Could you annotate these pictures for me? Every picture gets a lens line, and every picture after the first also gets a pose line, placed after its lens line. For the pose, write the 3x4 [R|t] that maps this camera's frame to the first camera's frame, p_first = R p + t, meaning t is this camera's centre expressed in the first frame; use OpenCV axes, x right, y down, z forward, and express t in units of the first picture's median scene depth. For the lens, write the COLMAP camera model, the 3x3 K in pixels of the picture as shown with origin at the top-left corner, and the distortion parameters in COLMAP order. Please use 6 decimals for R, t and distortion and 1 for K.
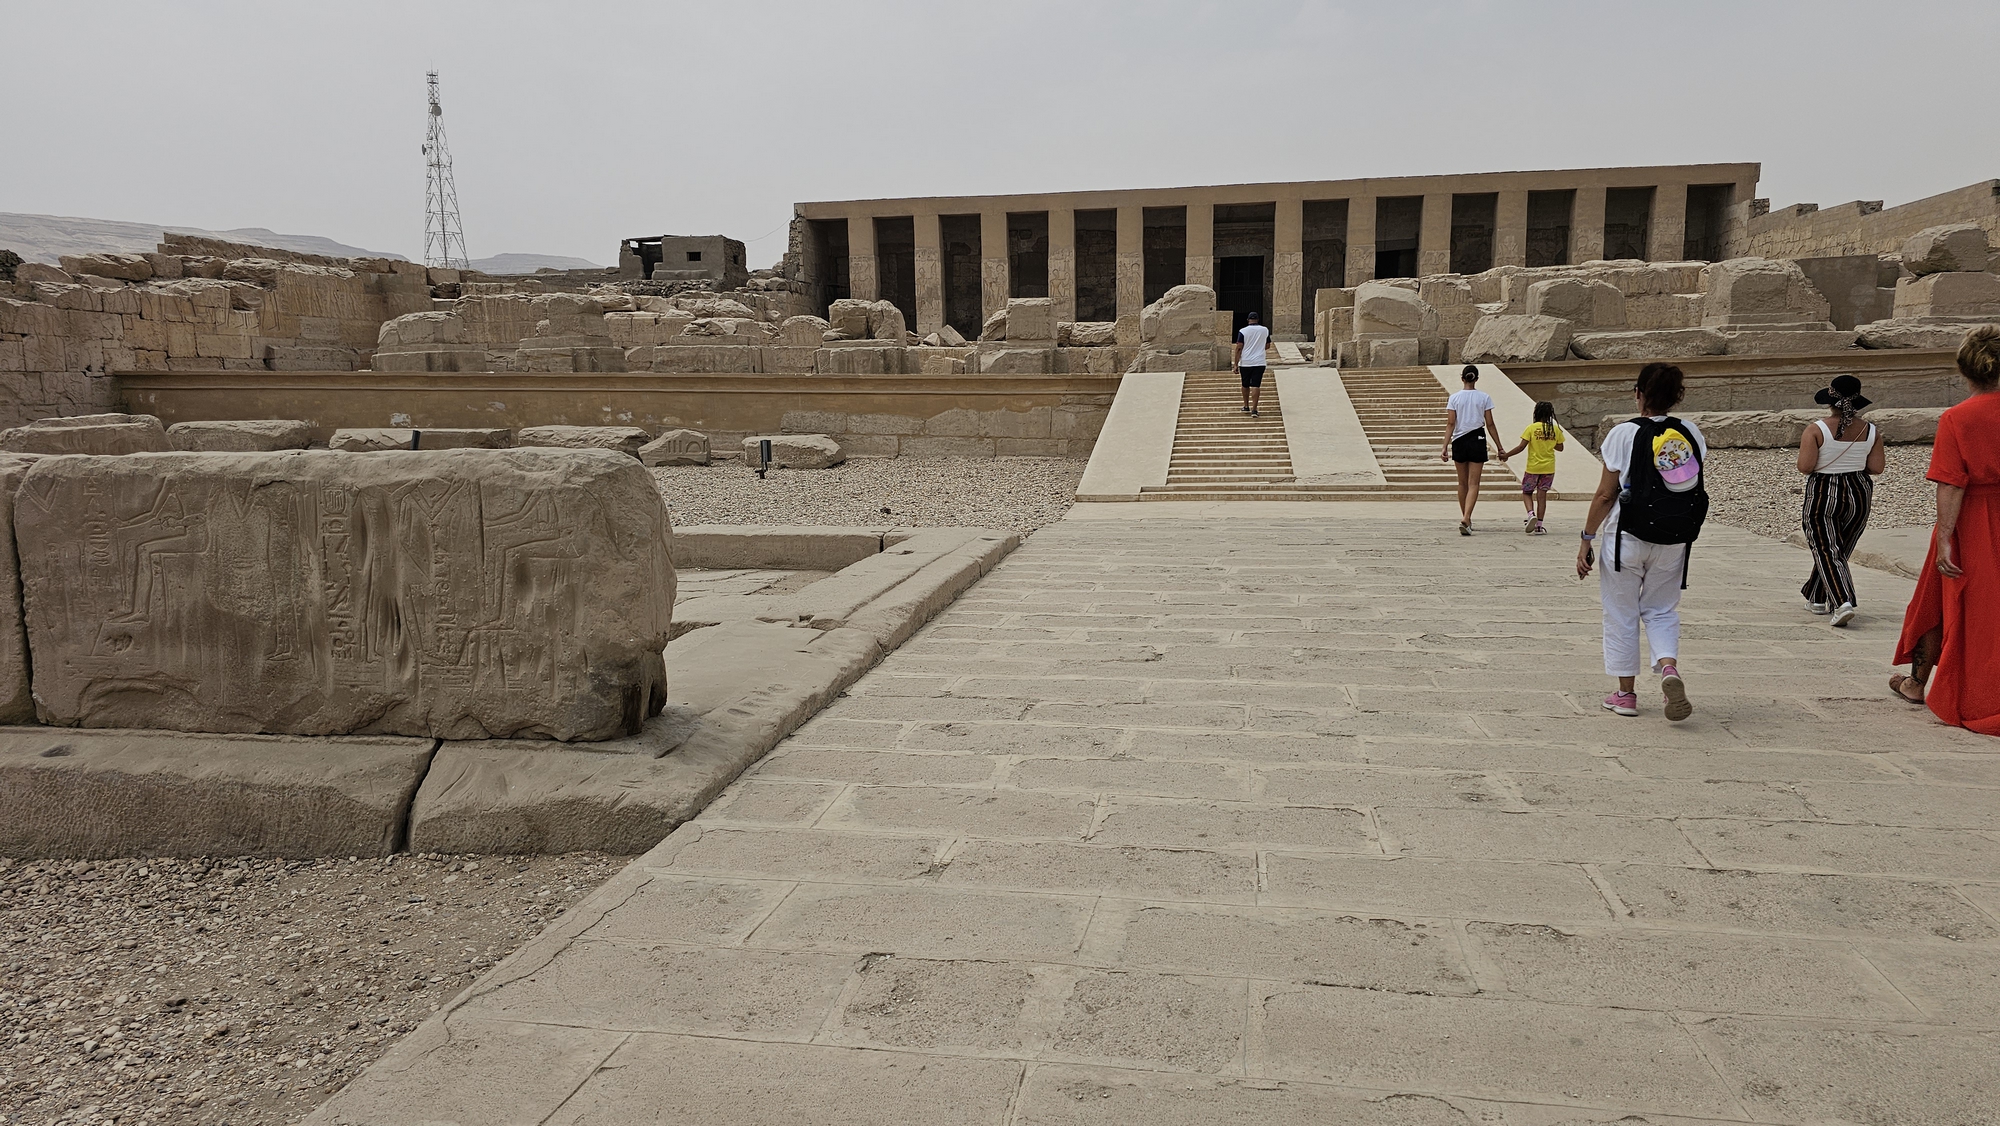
lens RADIAL K [[1317.6, 0, 997.4], [0, 1317.6, 582.3], [0, 0, 1]] dist [0.038361, -0.011670]
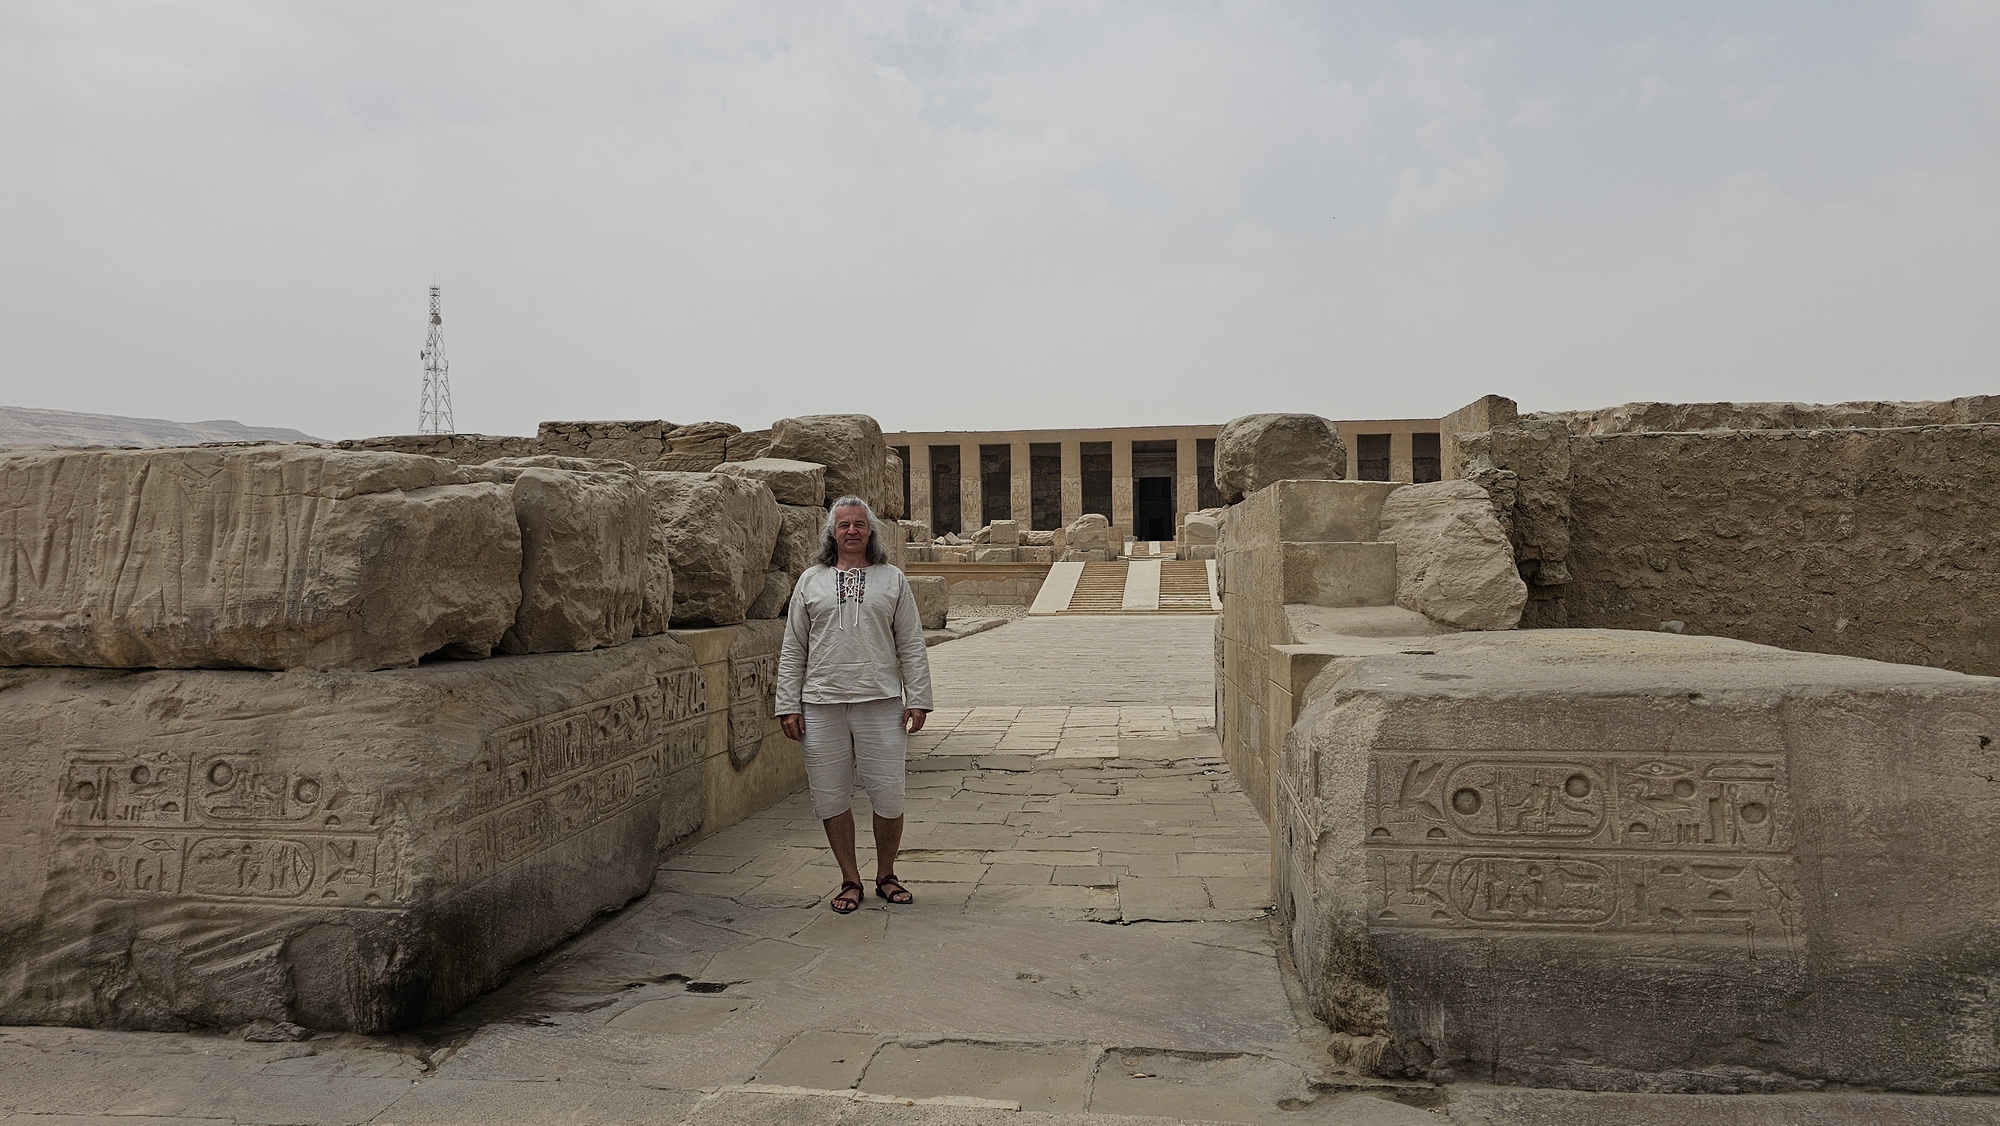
lens RADIAL K [[1317.6, 0, 1053.0], [0, 1317.6, 530.4], [0, 0, 1]] dist [0.038361, -0.011670]
pose [[0.997310, 0.005948, 0.073063, -0.018708], [0.007327, 0.983624, -0.180083, 0.057156], [-0.072938, 0.180134, 0.980934, -0.359529]]
